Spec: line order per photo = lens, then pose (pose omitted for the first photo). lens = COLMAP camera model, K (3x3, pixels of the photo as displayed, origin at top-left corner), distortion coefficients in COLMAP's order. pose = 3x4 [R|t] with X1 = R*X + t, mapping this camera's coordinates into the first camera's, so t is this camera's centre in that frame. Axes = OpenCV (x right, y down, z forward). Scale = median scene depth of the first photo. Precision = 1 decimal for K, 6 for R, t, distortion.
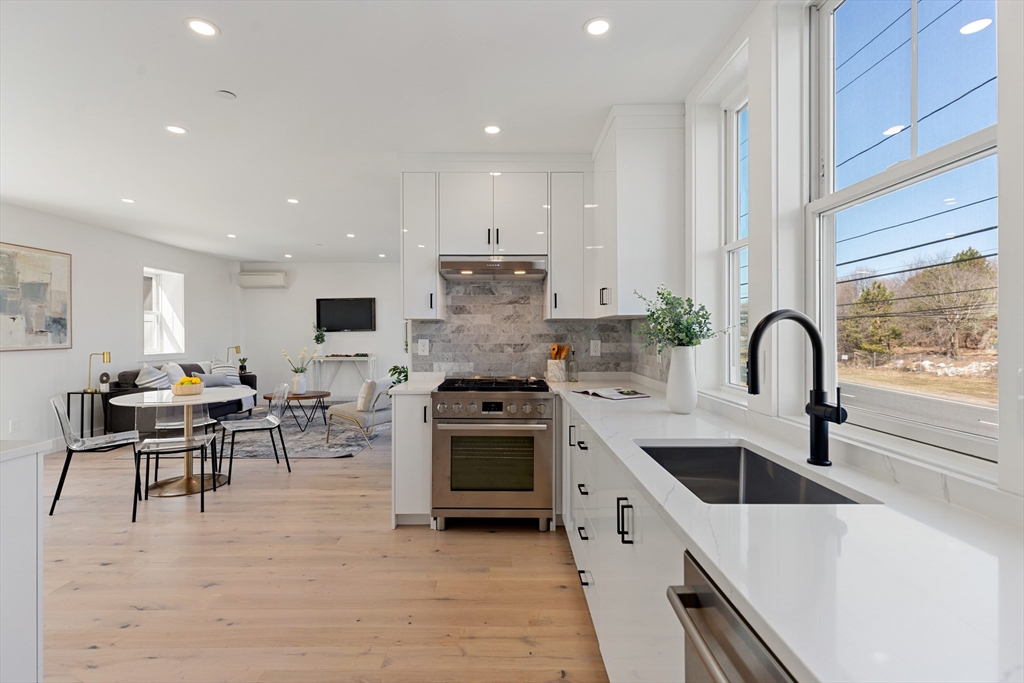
lens RADIAL K [[464.1, 0, 507.5], [0, 464.1, 333.3], [0, 0, 1]] dist [0.007842, -0.000309]
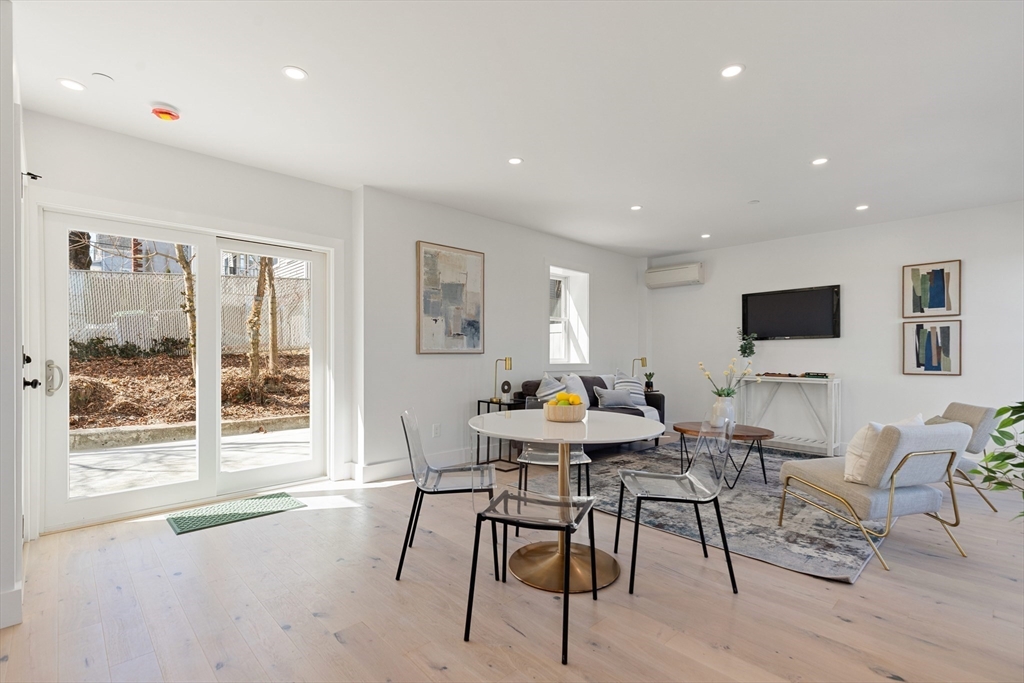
lens RADIAL K [[472.6, 0, 513.8], [0, 472.6, 350.9], [0, 0, 1]] dist [0.003677, 0.000431]
pose [[0.693496, 0.002740, -0.720455, -0.296729], [-0.008087, 0.999959, -0.003981, 0.043513], [0.720415, 0.008587, 0.693490, 0.550855]]
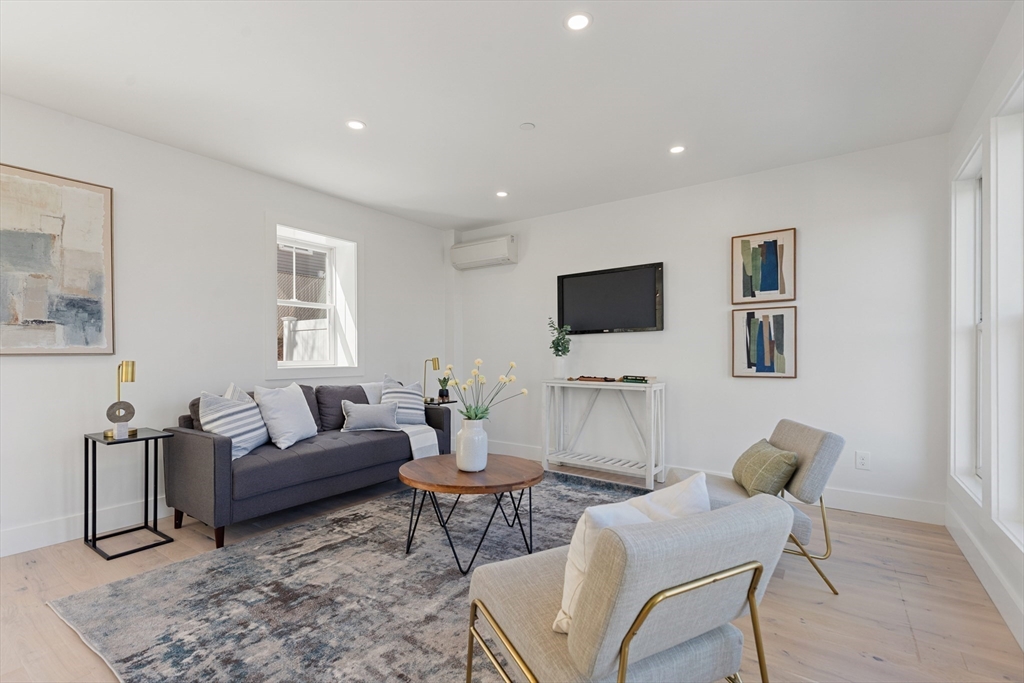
lens RADIAL K [[466.3, 0, 508.2], [0, 466.3, 350.7], [0, 0, 1]] dist [0.006570, -0.000313]
pose [[0.813596, -0.000893, -0.581430, -0.304150], [-0.001223, 0.999994, -0.003248, 0.041642], [0.581429, 0.003354, 0.813590, 1.166162]]
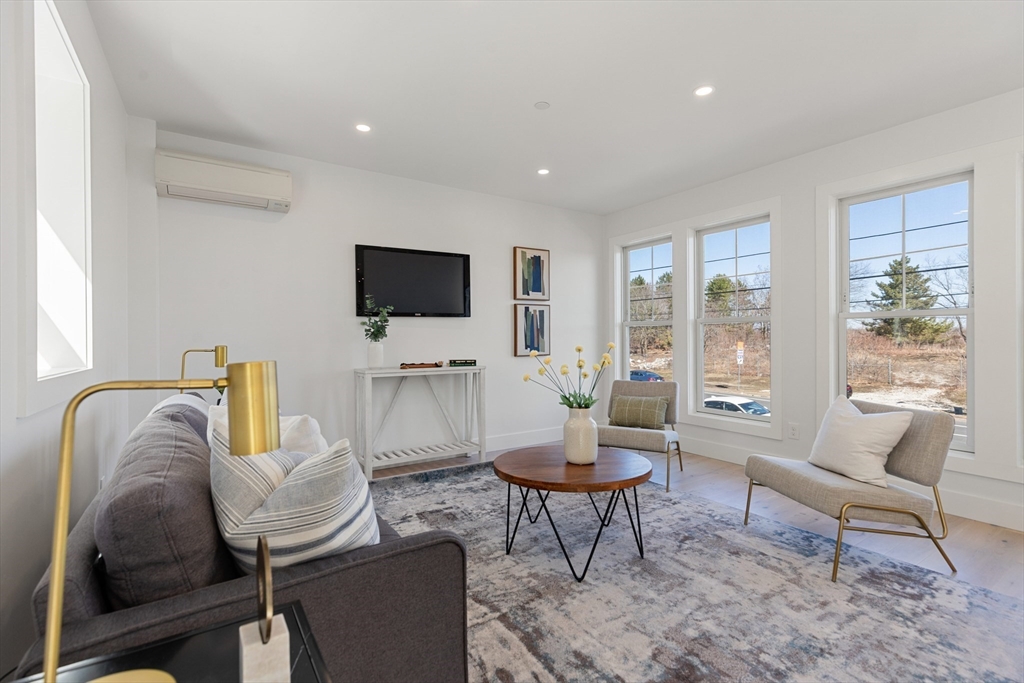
lens RADIAL K [[464.1, 0, 507.5], [0, 464.1, 333.3], [0, 0, 1]] dist [0.007842, -0.000309]
pose [[0.834749, 0.005391, 0.550605, -1.241675], [0.001028, 0.999935, -0.011350, 0.045236], [-0.550630, 0.010040, 0.834689, 1.219471]]
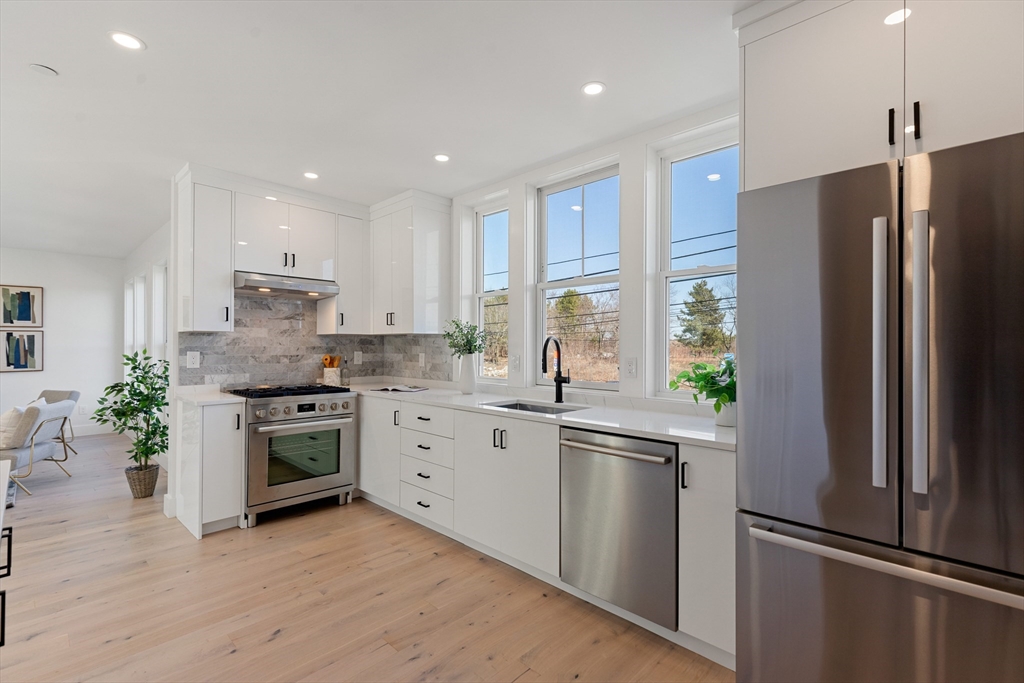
lens RADIAL K [[461.3, 0, 510.0], [0, 461.3, 344.7], [0, 0, 1]] dist [0.004408, 0.000401]
pose [[0.693948, 0.004321, 0.720012, -0.417890], [-0.002054, 0.999990, -0.004021, 0.000574], [-0.720022, 0.001312, 0.693950, -0.151859]]
